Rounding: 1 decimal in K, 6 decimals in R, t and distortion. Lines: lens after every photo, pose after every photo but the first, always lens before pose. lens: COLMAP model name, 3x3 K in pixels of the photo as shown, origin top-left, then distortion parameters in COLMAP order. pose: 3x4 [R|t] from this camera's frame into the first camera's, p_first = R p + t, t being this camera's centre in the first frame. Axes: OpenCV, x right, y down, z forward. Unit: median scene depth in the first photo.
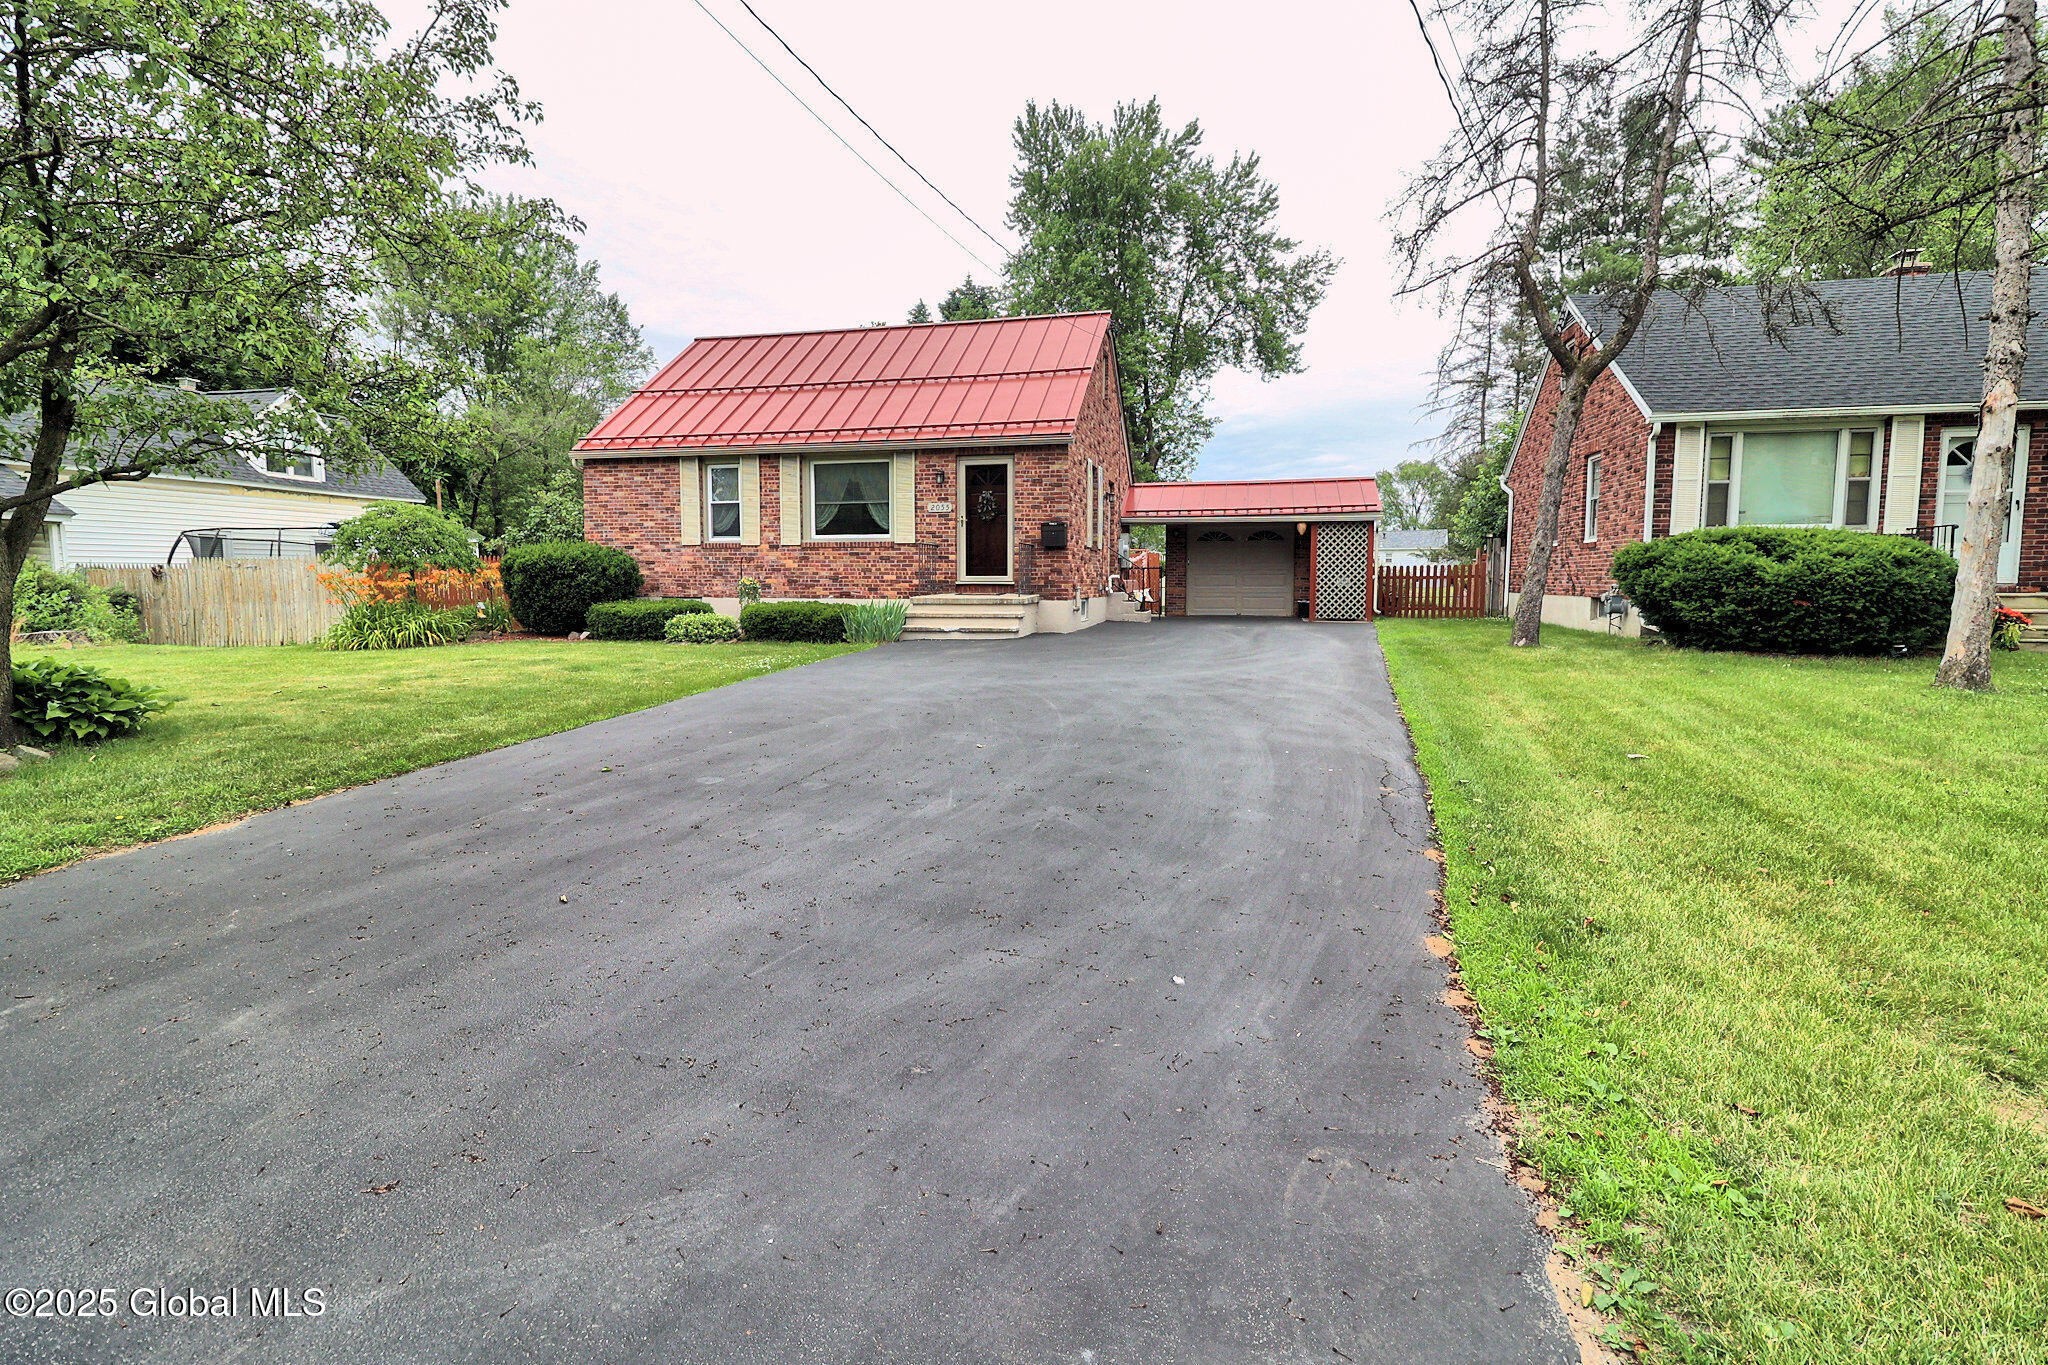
lens RADIAL K [[957.1, 0, 1018.7], [0, 957.1, 653.9], [0, 0, 1]] dist [0.003549, 0.000005]
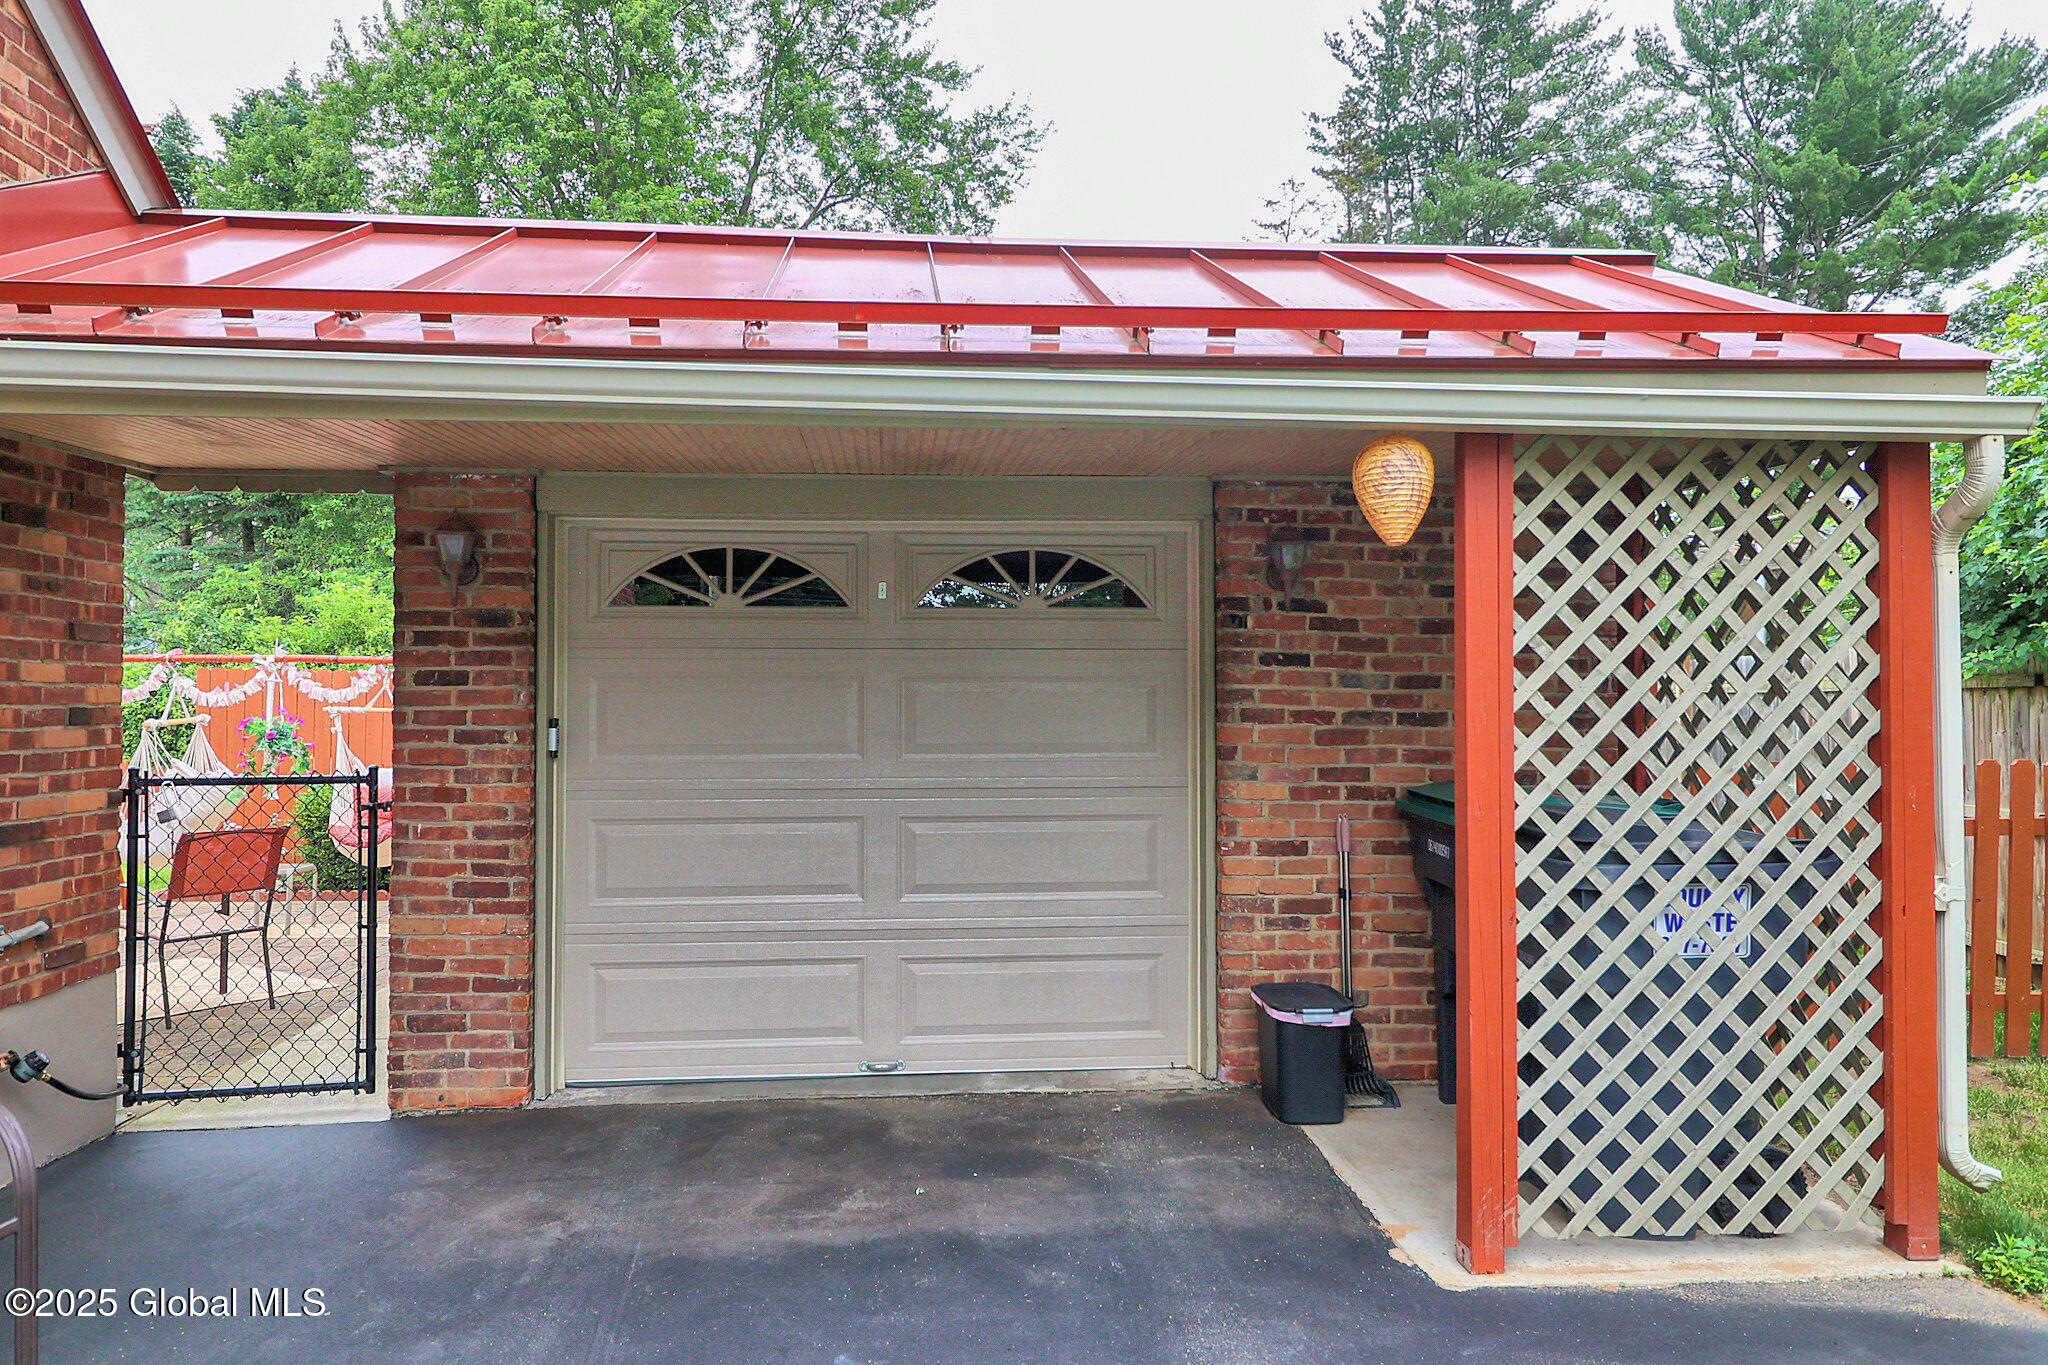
lens RADIAL K [[1302.7, 0, 994.1], [0, 1302.7, 670.5], [0, 0, 1]] dist [-0.003044, -0.003533]
pose [[0.949338, 0.008695, 0.314136, 0.246980], [0.022943, 0.995032, -0.096876, -0.117966], [-0.313417, 0.099175, 0.944423, 1.080235]]
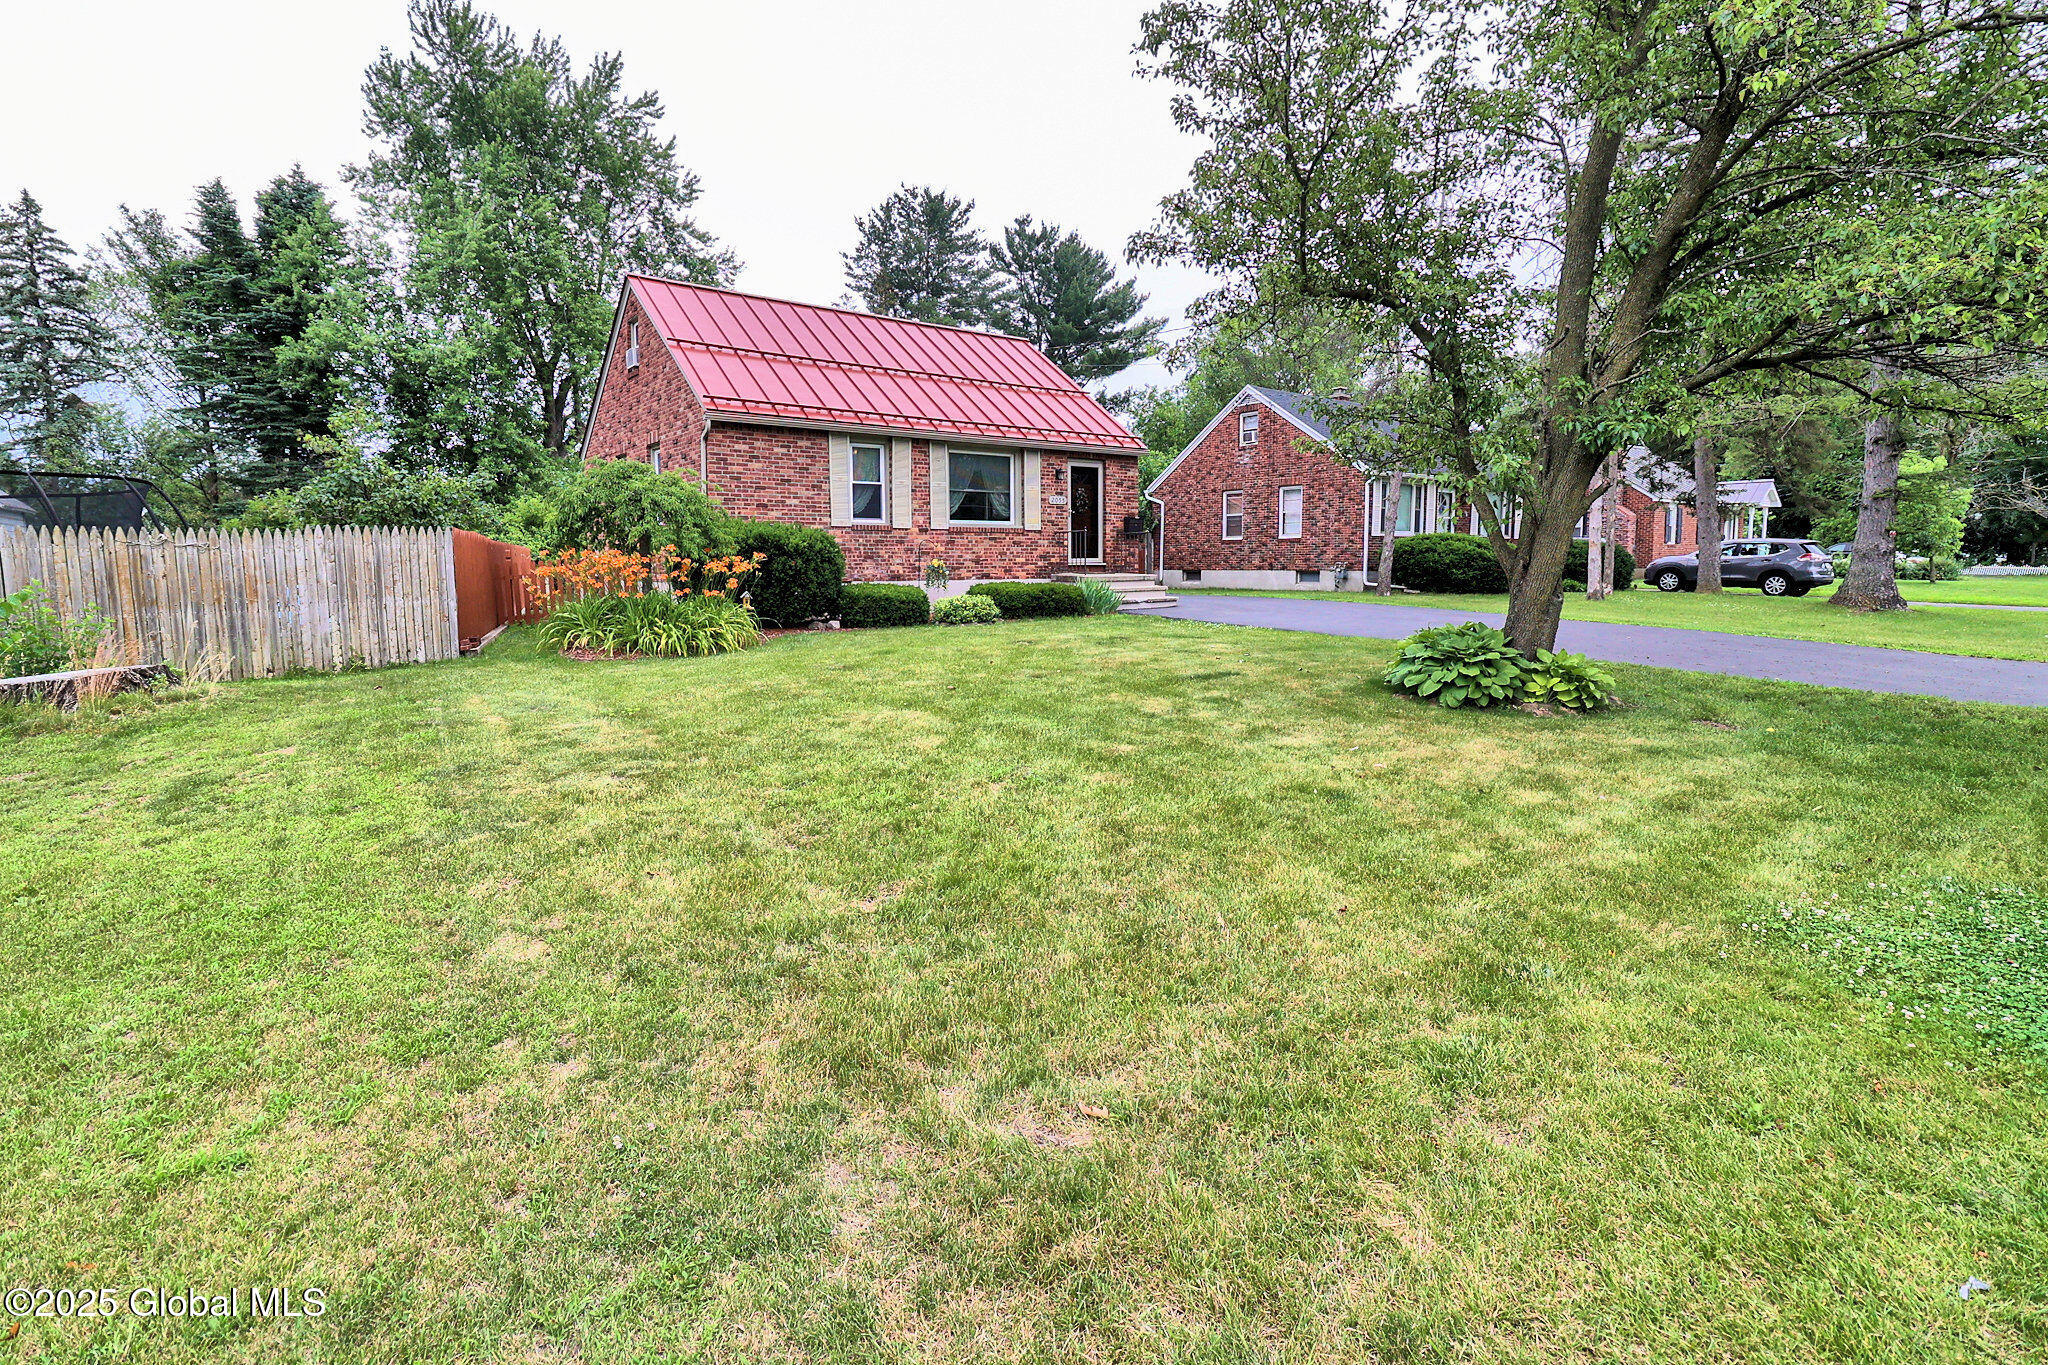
lens RADIAL K [[971.3, 0, 1012.8], [0, 971.3, 652.5], [0, 0, 1]] dist [0.004527, 0.000283]
pose [[0.644256, -0.074439, 0.761179, -0.997573], [0.066645, 0.996930, 0.041087, -0.018235], [-0.761901, 0.024258, 0.647239, 0.261655]]
